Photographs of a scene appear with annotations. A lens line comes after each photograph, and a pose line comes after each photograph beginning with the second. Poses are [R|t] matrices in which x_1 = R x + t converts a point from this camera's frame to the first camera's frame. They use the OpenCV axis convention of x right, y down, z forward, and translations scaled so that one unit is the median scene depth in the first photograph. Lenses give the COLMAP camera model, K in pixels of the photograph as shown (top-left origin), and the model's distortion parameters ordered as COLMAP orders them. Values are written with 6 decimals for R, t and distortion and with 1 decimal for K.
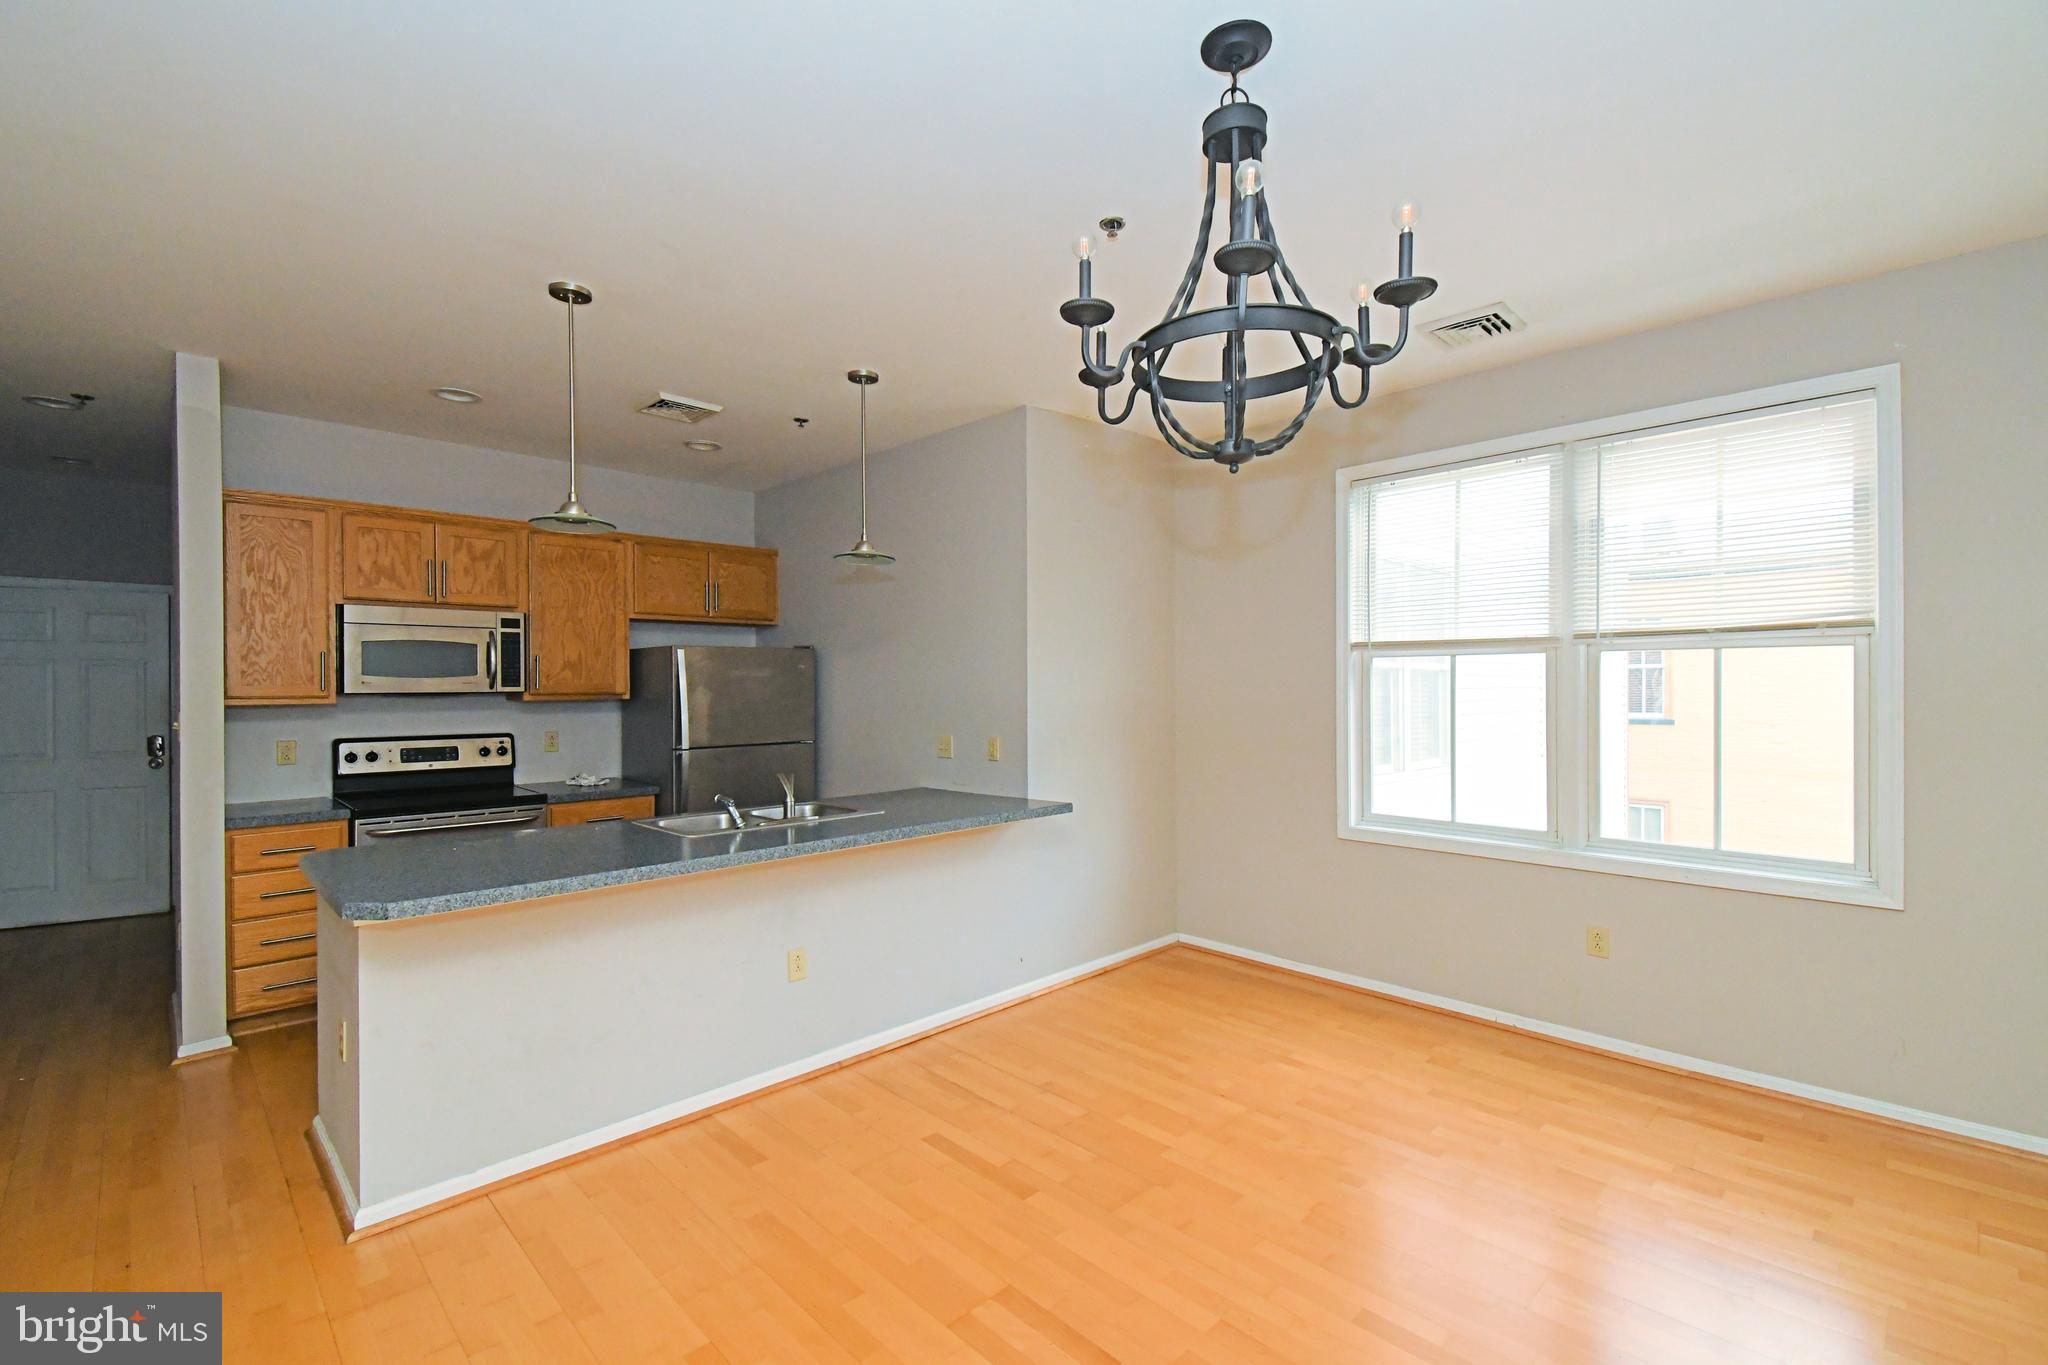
lens RADIAL K [[894.9, 0, 1024.7], [0, 894.9, 691.5], [0, 0, 1]] dist [0.015519, -0.000189]
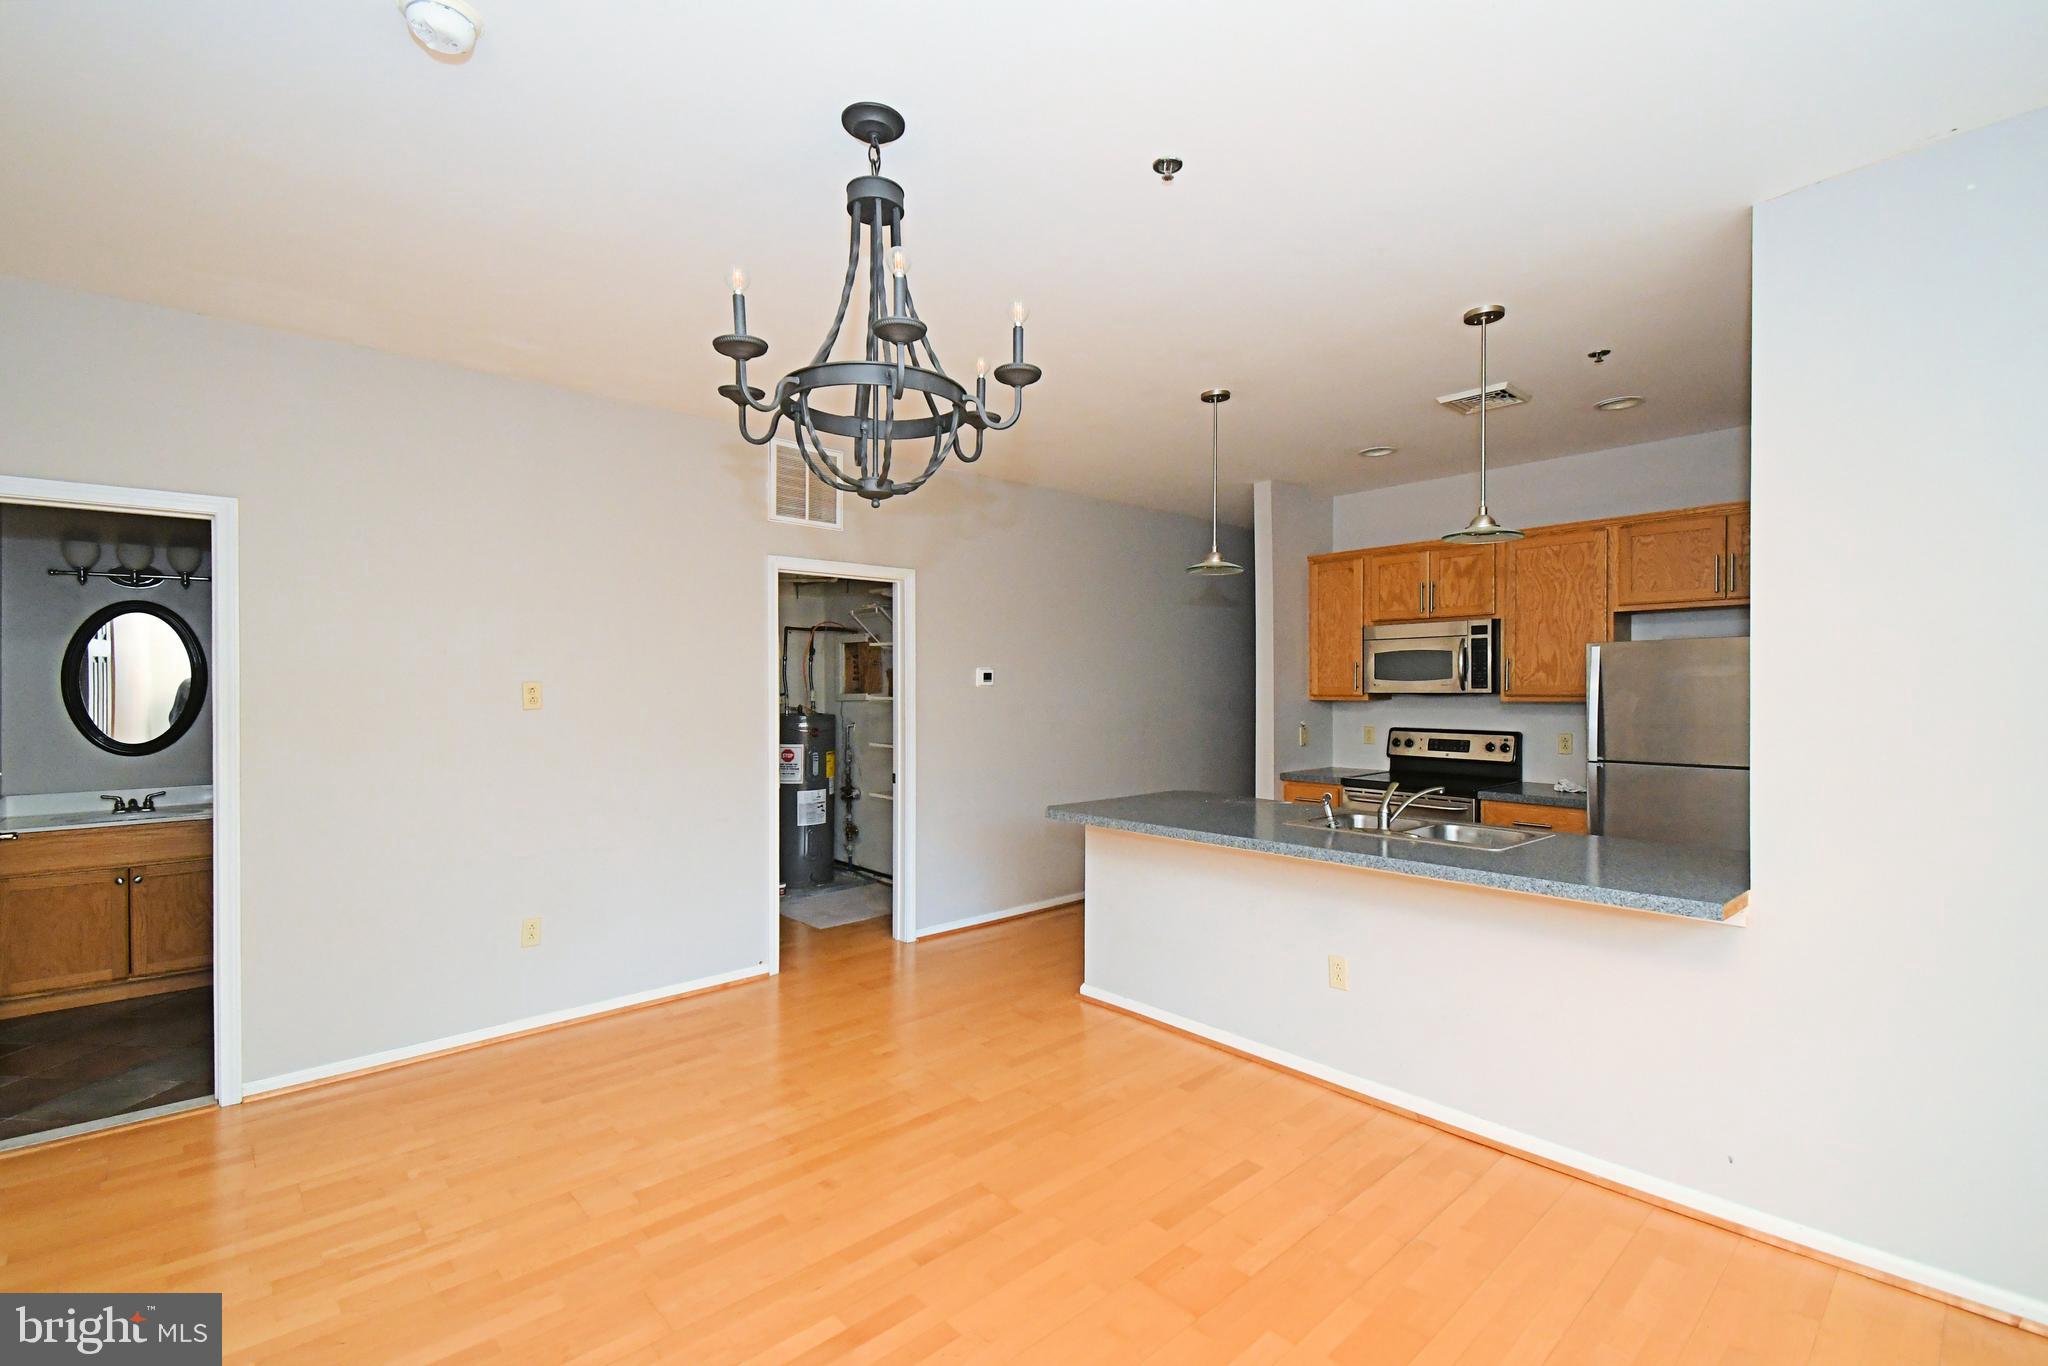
lens RADIAL K [[894.9, 0, 1024.7], [0, 894.9, 692.0], [0, 0, 1]] dist [0.015519, -0.000189]
pose [[-0.033985, 0.010119, -0.999371, 0.542970], [-0.001430, 0.999947, 0.010174, -0.011218], [0.999421, 0.001775, -0.033969, 0.498009]]
